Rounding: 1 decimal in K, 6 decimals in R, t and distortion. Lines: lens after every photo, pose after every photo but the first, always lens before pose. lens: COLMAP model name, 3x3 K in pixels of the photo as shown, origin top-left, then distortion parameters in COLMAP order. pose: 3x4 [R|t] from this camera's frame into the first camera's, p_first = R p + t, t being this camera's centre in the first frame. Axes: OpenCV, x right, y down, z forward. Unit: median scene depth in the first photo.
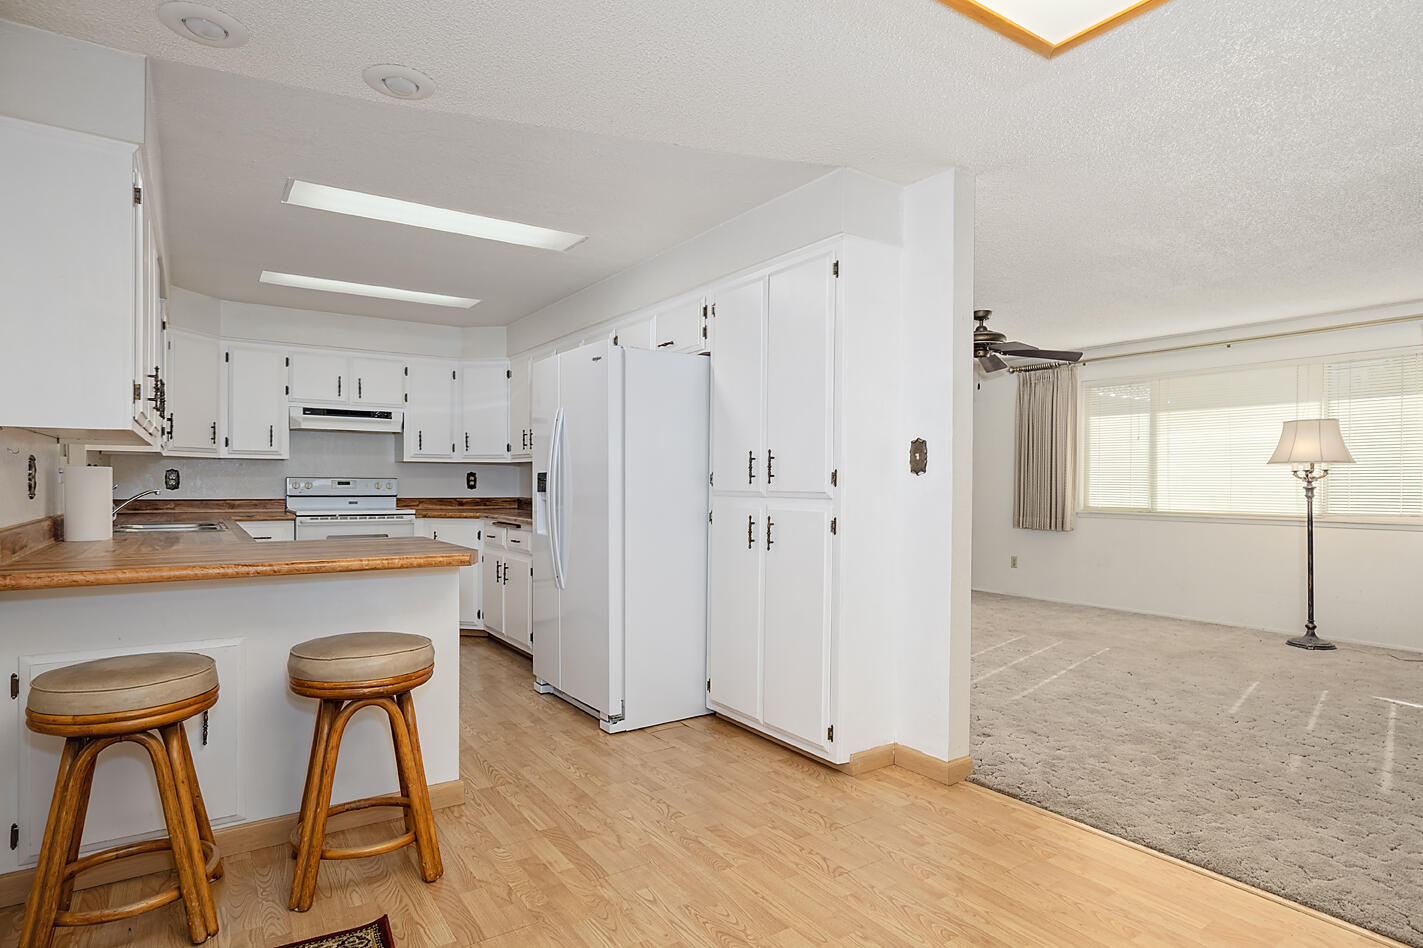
lens RADIAL K [[778.5, 0, 712.5], [0, 778.5, 486.5], [0, 0, 1]] dist [-0.019933, 0.001104]
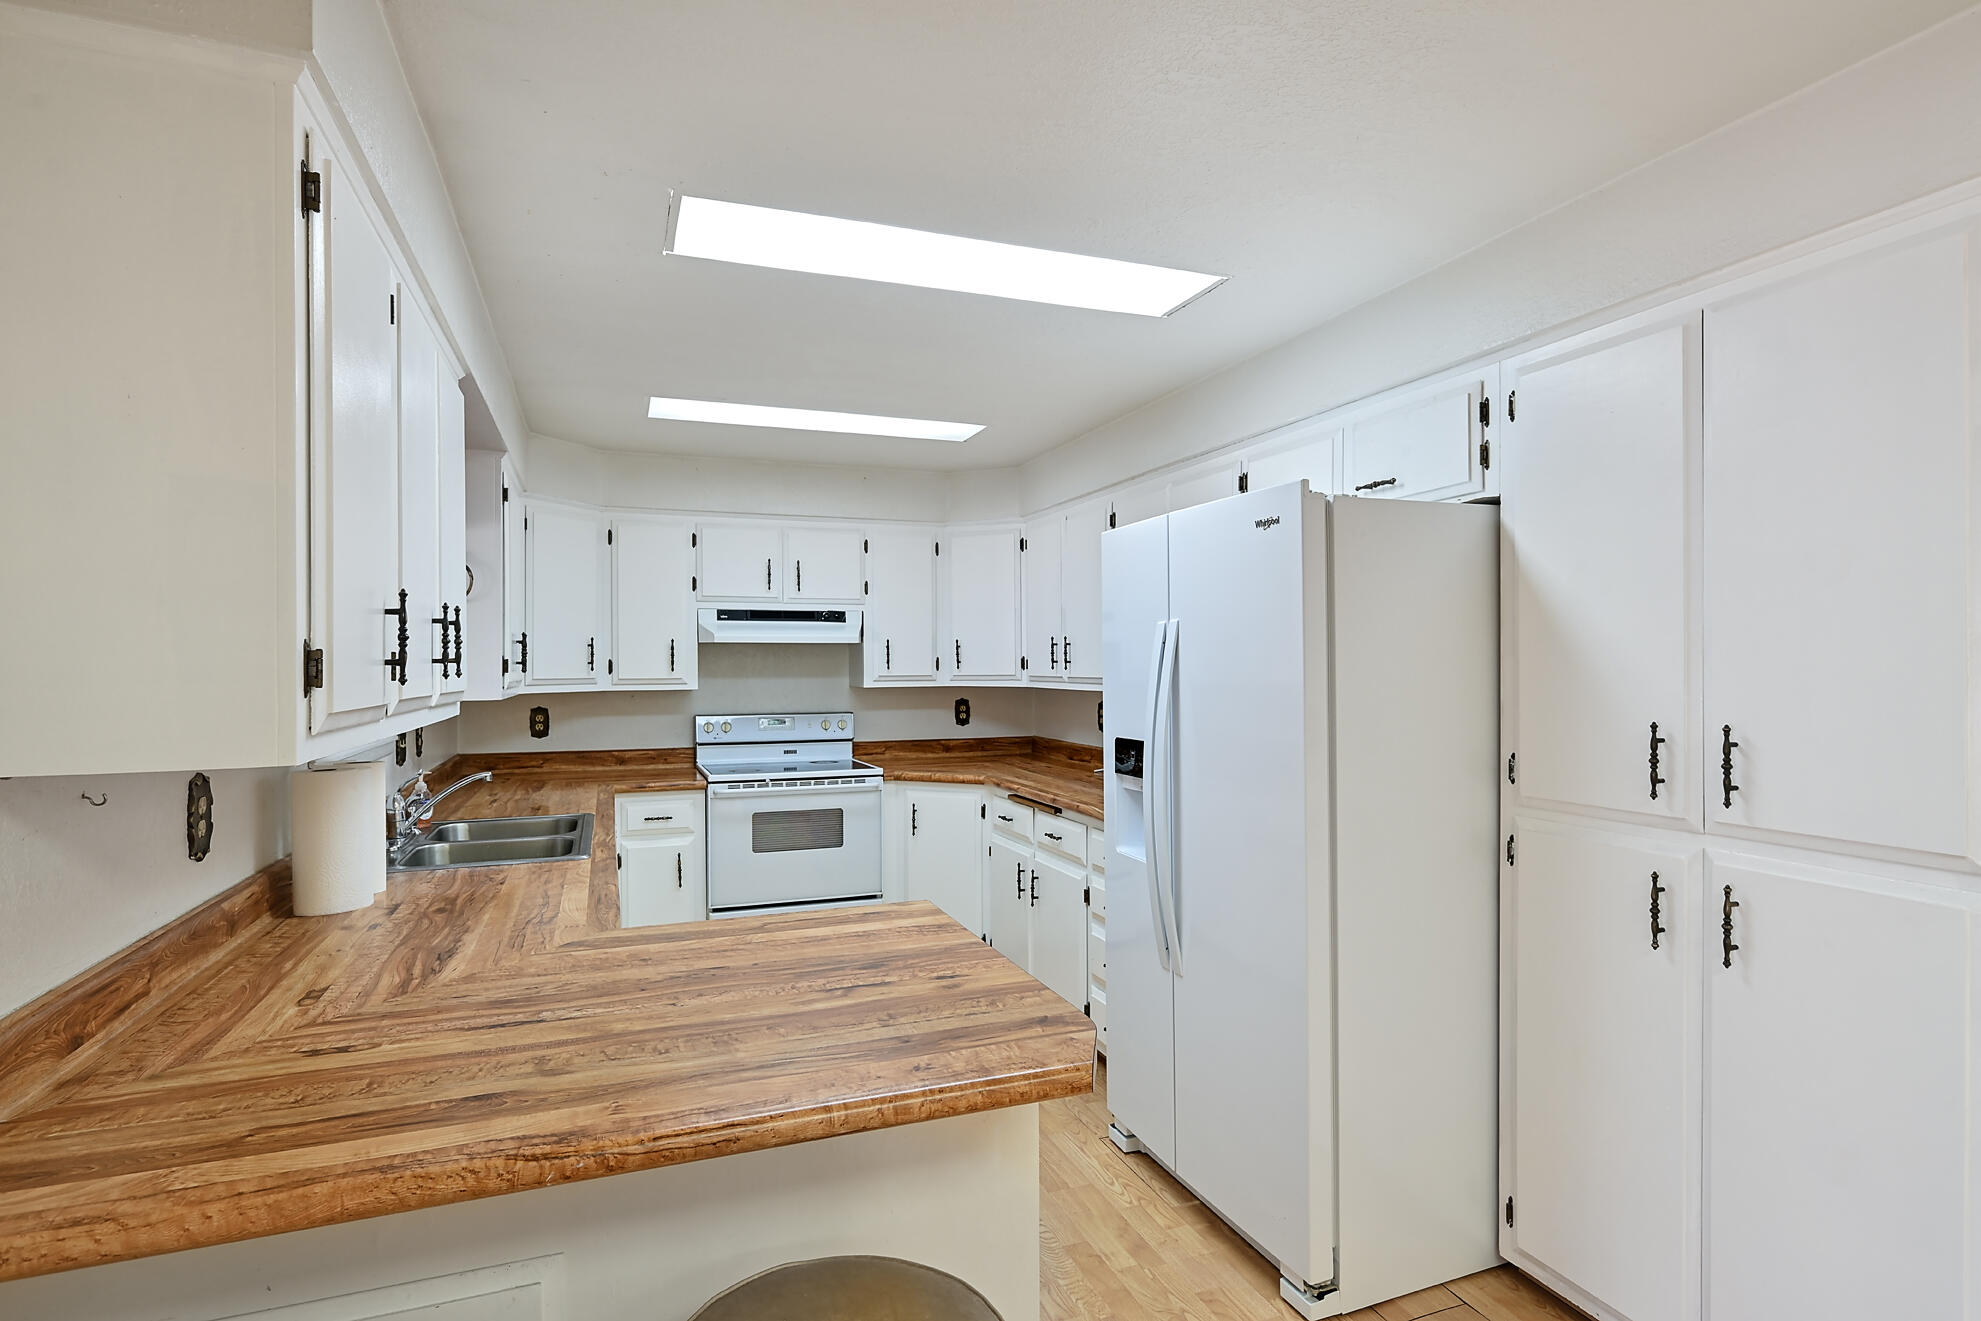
lens RADIAL K [[1025.1, 0, 987.6], [0, 1025.1, 656.8], [0, 0, 1]] dist [-0.033659, 0.023289]
pose [[0.971447, -0.013055, -0.236898, -0.110351], [0.009561, 0.999828, -0.015892, -0.048015], [0.237065, 0.013173, 0.971404, 0.229351]]
